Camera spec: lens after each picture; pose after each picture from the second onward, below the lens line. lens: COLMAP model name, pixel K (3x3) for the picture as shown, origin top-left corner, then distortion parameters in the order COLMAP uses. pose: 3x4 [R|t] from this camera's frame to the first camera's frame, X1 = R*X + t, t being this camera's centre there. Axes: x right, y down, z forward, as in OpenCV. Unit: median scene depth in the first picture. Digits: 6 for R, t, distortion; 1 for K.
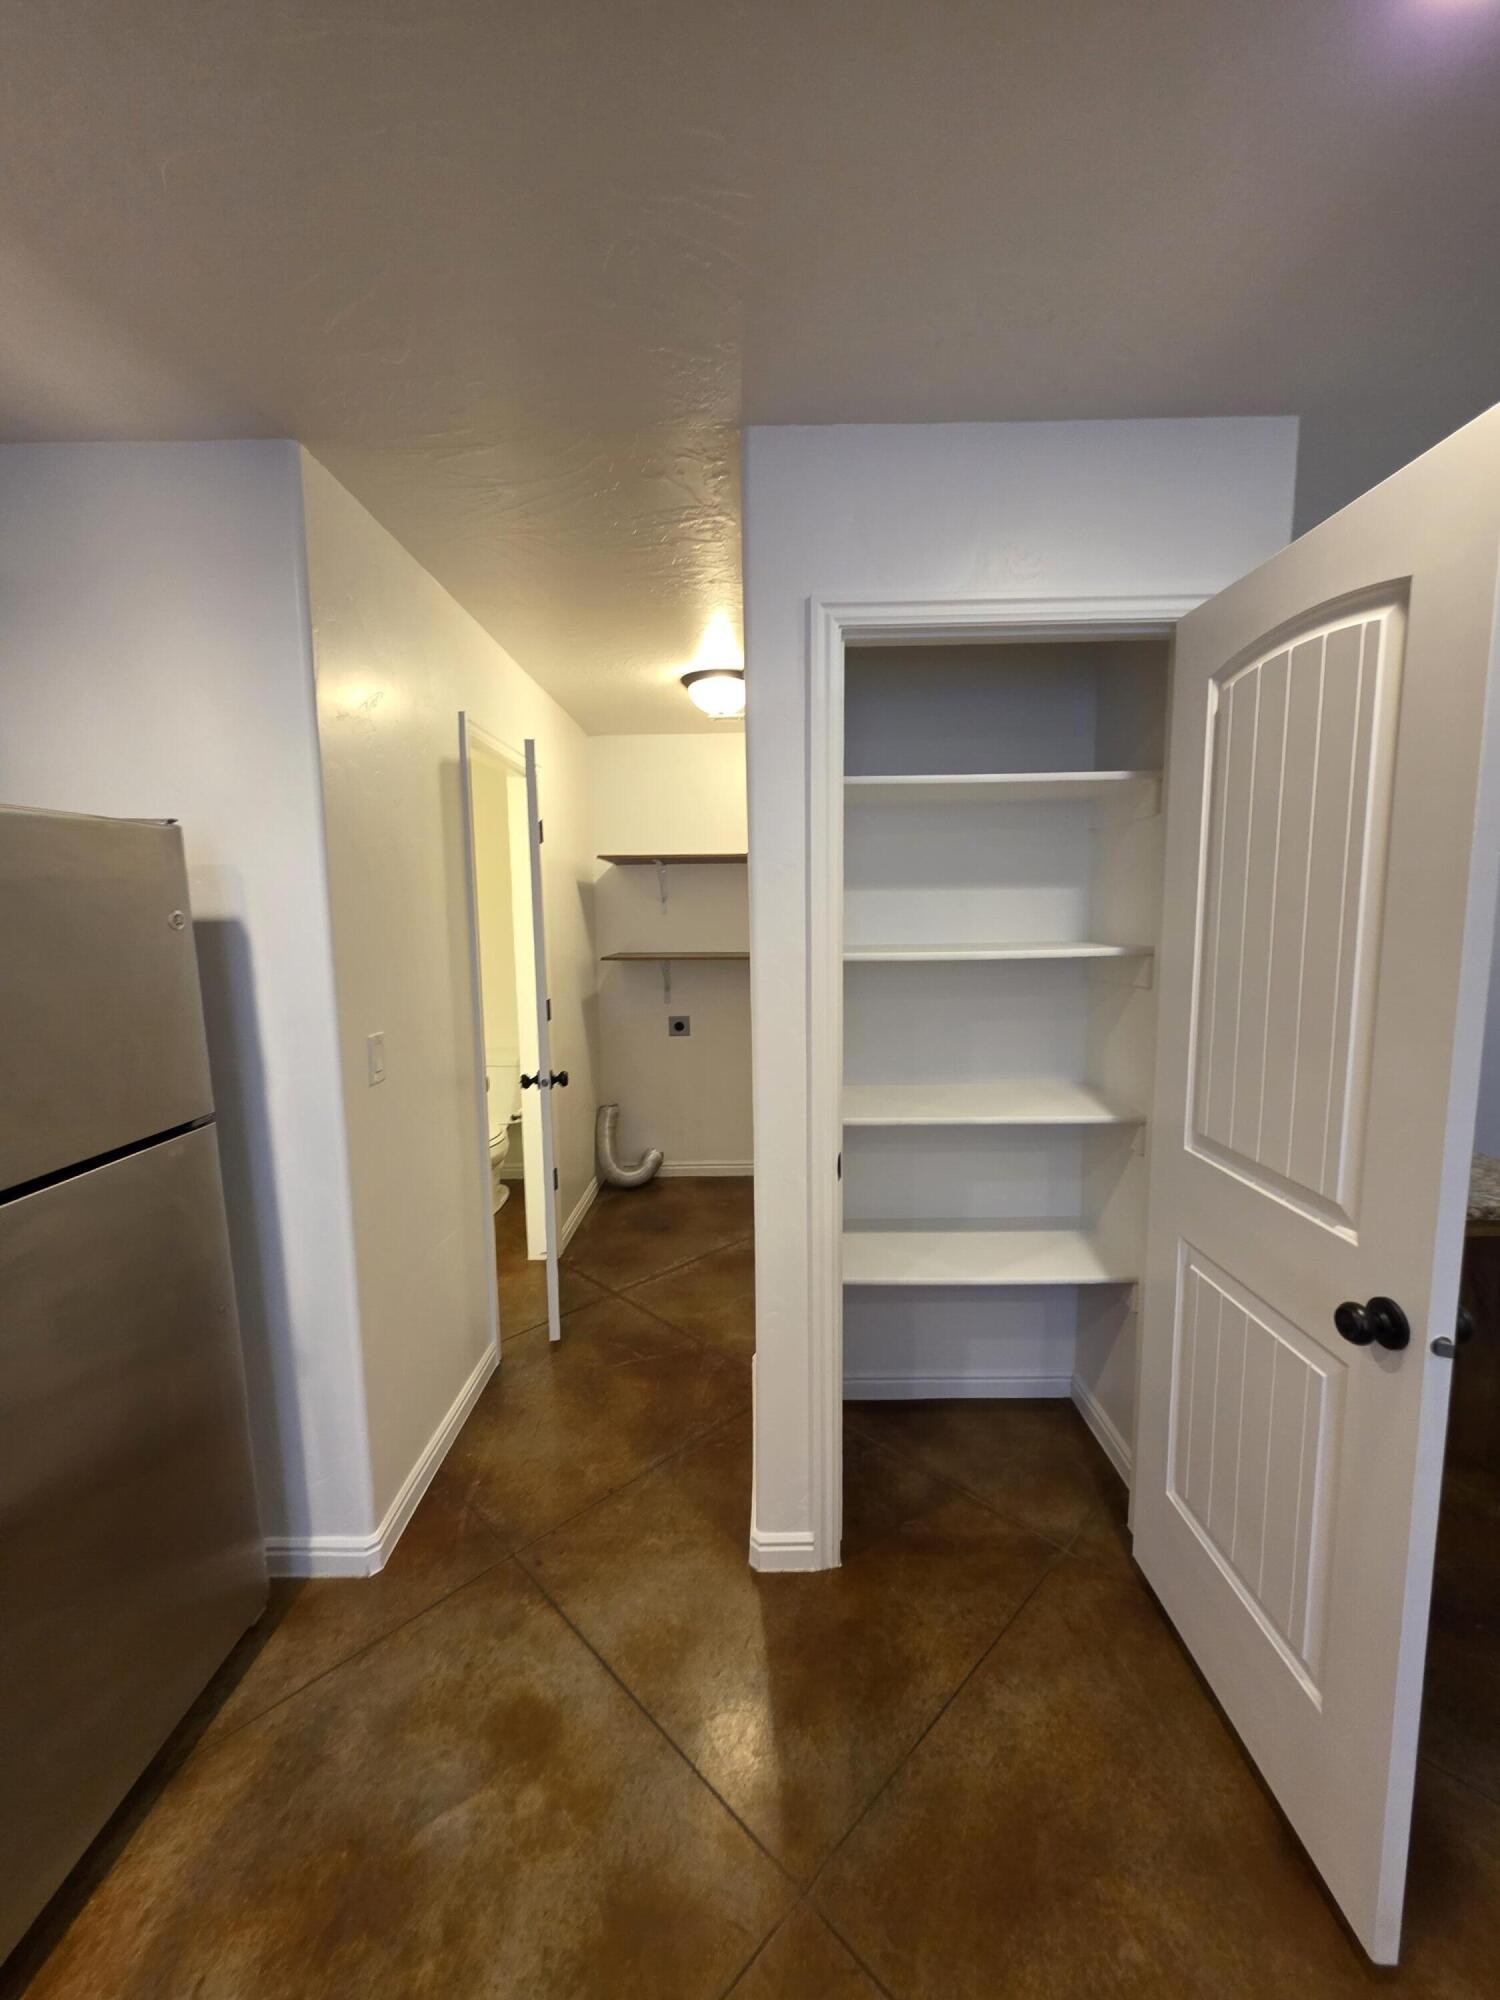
lens RADIAL K [[796.8, 0, 753.8], [0, 796.8, 999.9], [0, 0, 1]] dist [-0.003678, 0.000154]
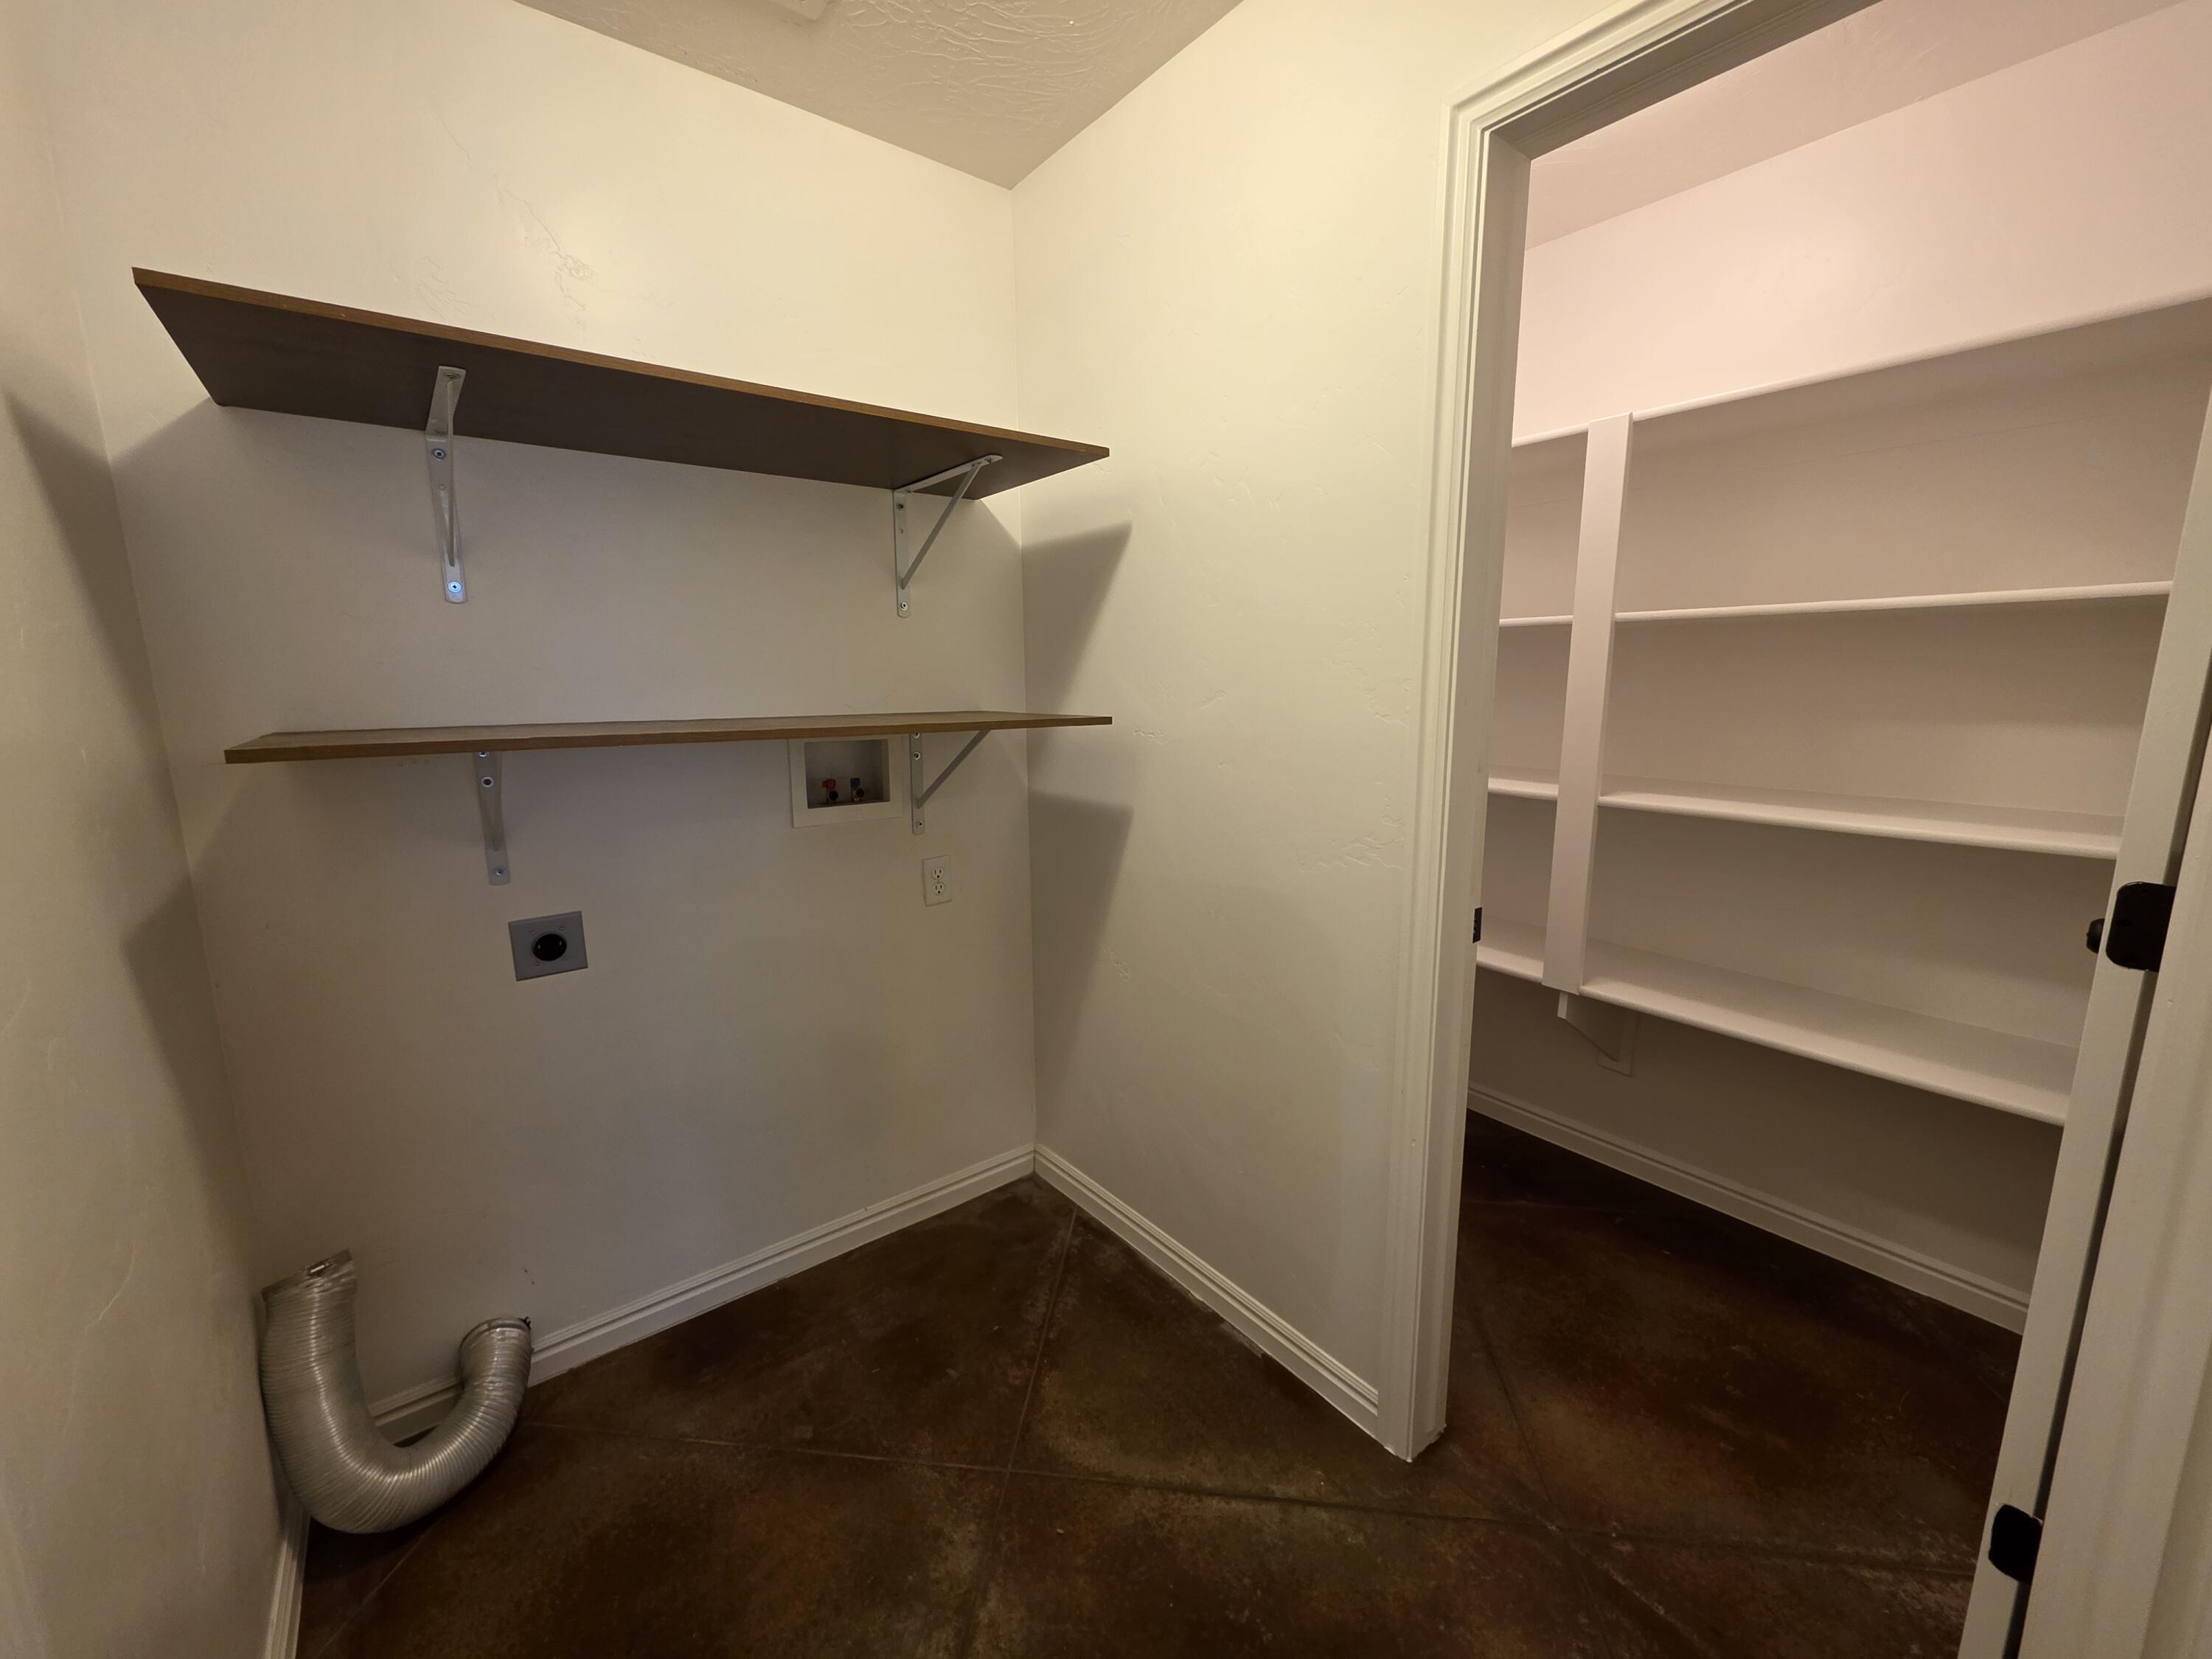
lens RADIAL K [[881.2, 0, 1098.5], [0, 881.2, 830.1], [0, 0, 1]] dist [-0.003678, 0.000154]
pose [[0.781993, -0.105220, 0.614342, -0.135494], [0.069224, 0.994212, 0.082167, -0.029642], [-0.619432, -0.021727, 0.784750, 0.574122]]
